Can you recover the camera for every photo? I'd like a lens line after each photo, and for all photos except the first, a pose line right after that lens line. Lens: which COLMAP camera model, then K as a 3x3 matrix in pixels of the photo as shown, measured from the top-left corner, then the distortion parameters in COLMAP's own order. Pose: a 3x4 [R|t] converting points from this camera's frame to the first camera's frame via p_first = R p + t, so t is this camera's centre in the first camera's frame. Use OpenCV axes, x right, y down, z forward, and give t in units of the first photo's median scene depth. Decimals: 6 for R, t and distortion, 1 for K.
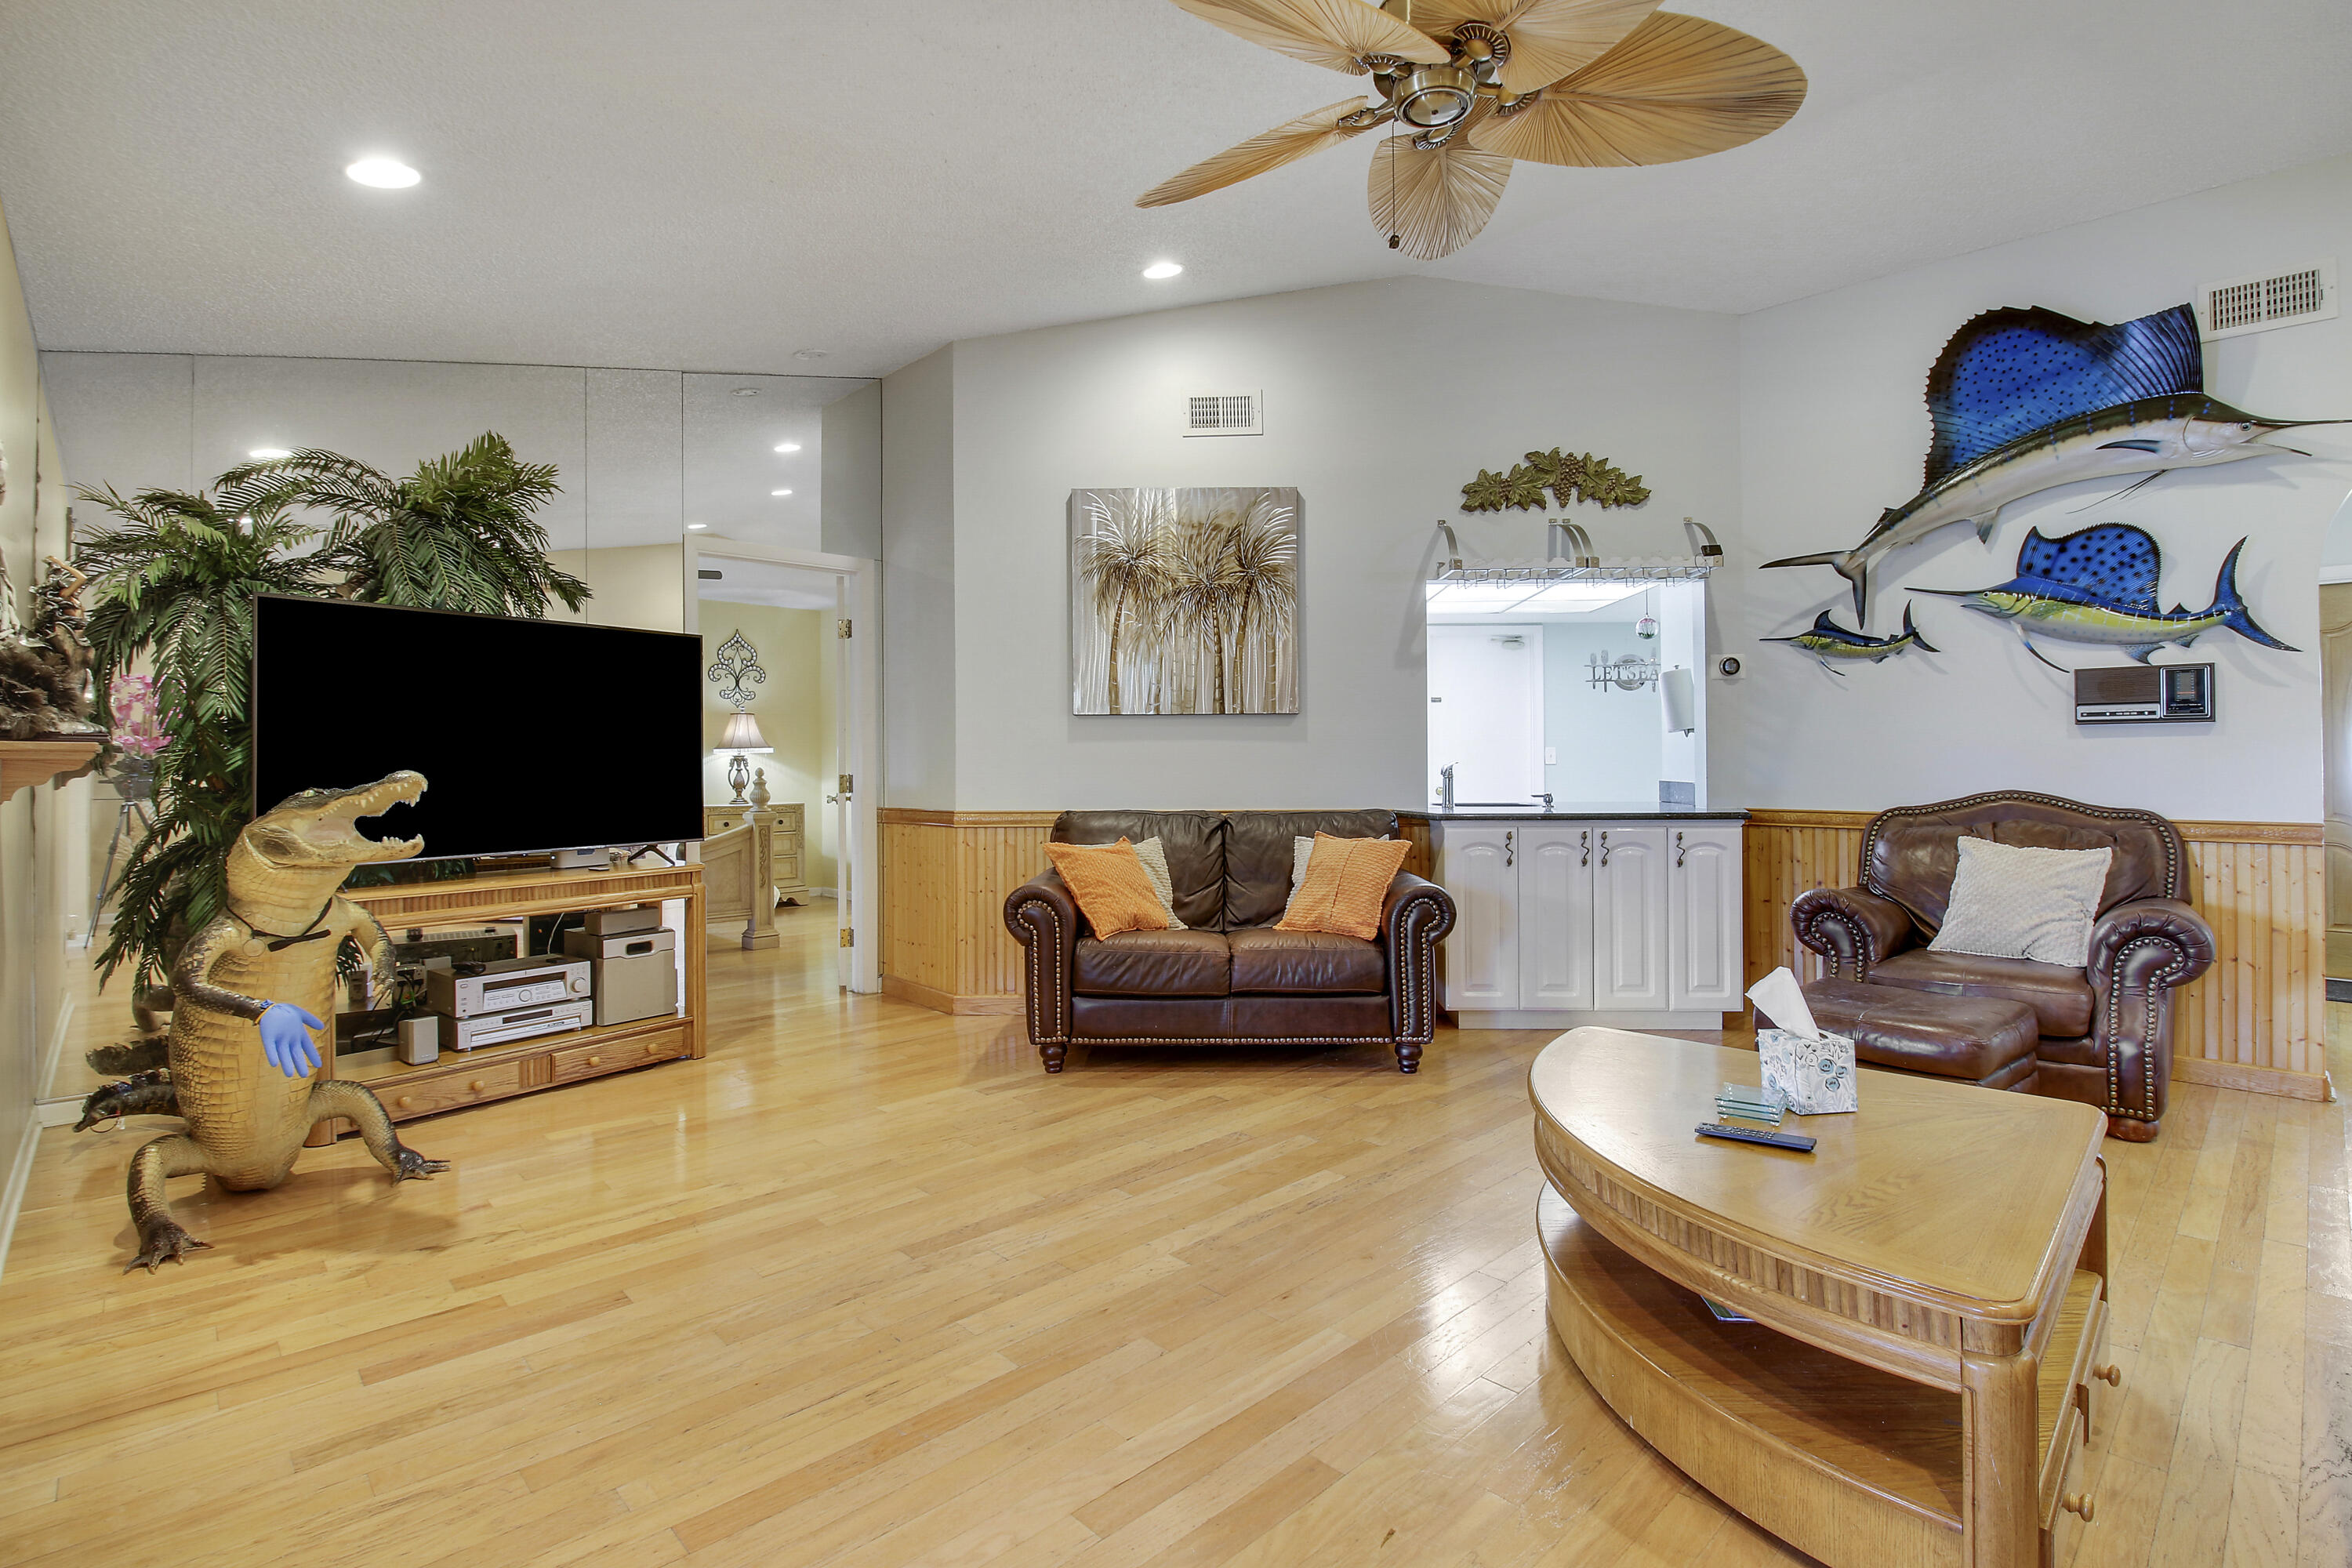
lens RADIAL K [[1108.2, 0, 1136.3], [0, 1108.2, 748.6], [0, 0, 1]] dist [0.000004, -0.013161]
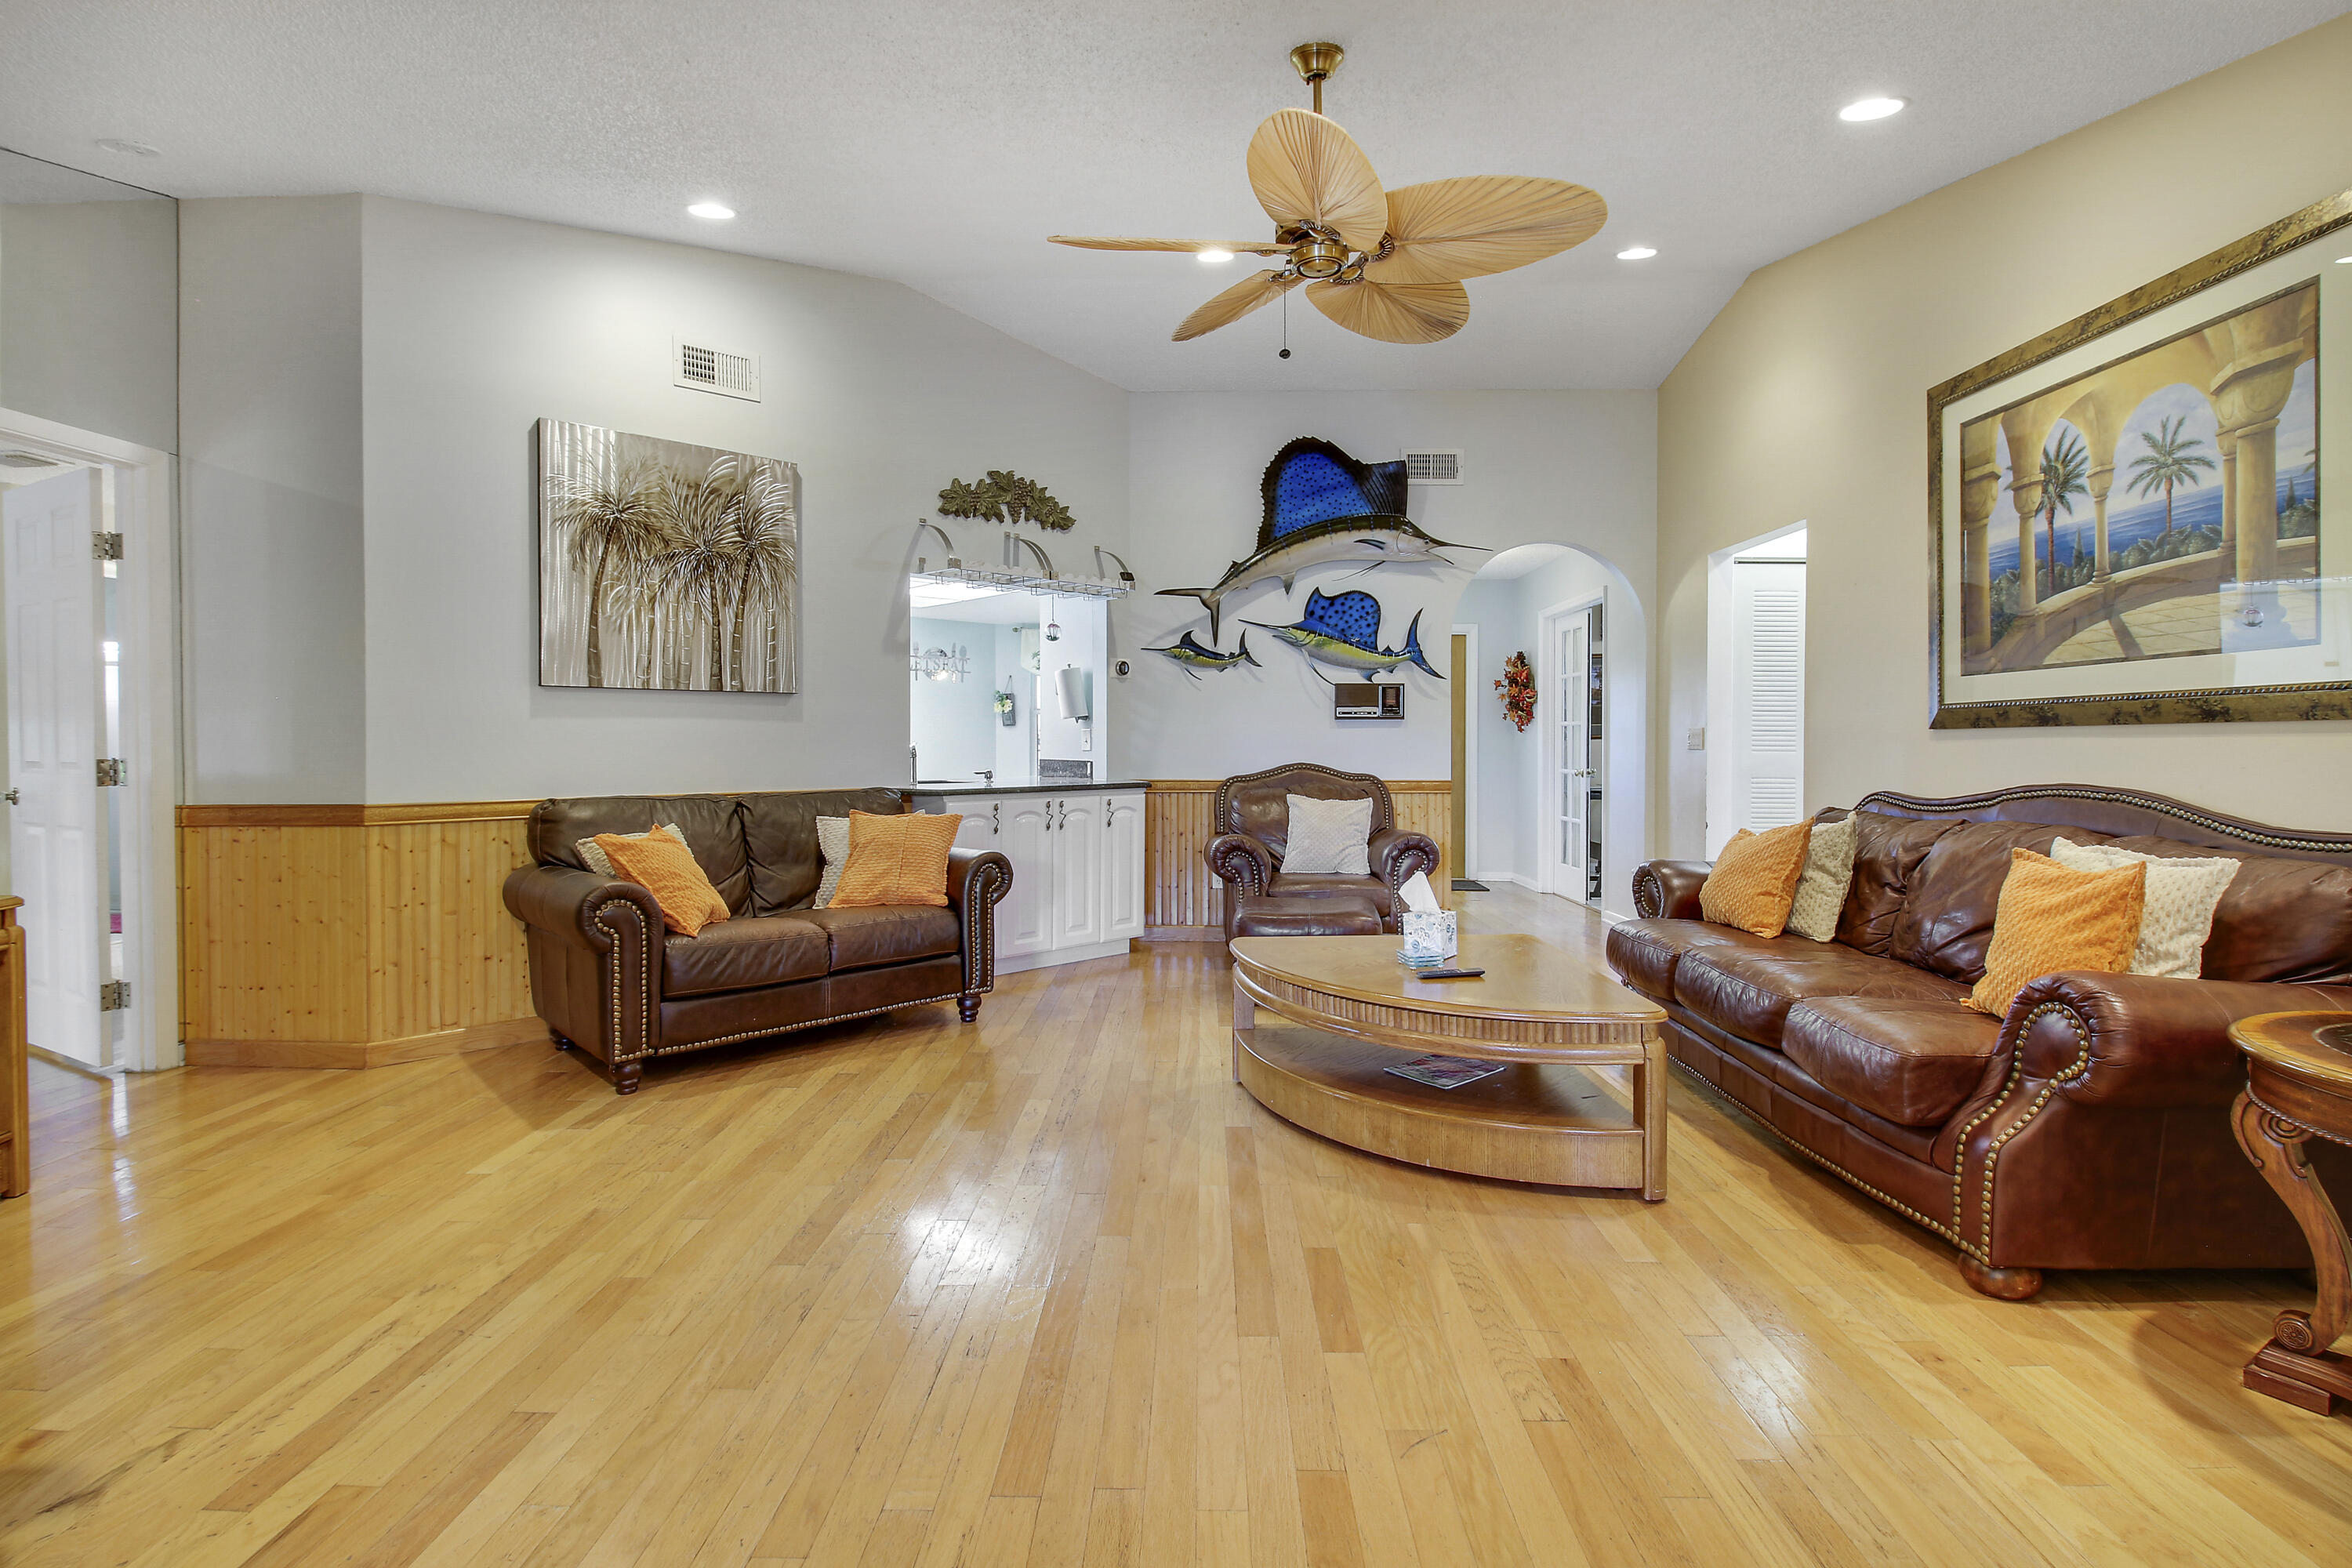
lens RADIAL K [[1135.8, 0, 1164.7], [0, 1135.8, 744.0], [0, 0, 1]] dist [0.001343, -0.013306]
pose [[0.694739, 0.002321, 0.719258, -0.418829], [-0.010659, 0.999918, 0.007069, 0.003491], [-0.719183, -0.012578, 0.694707, 0.067522]]
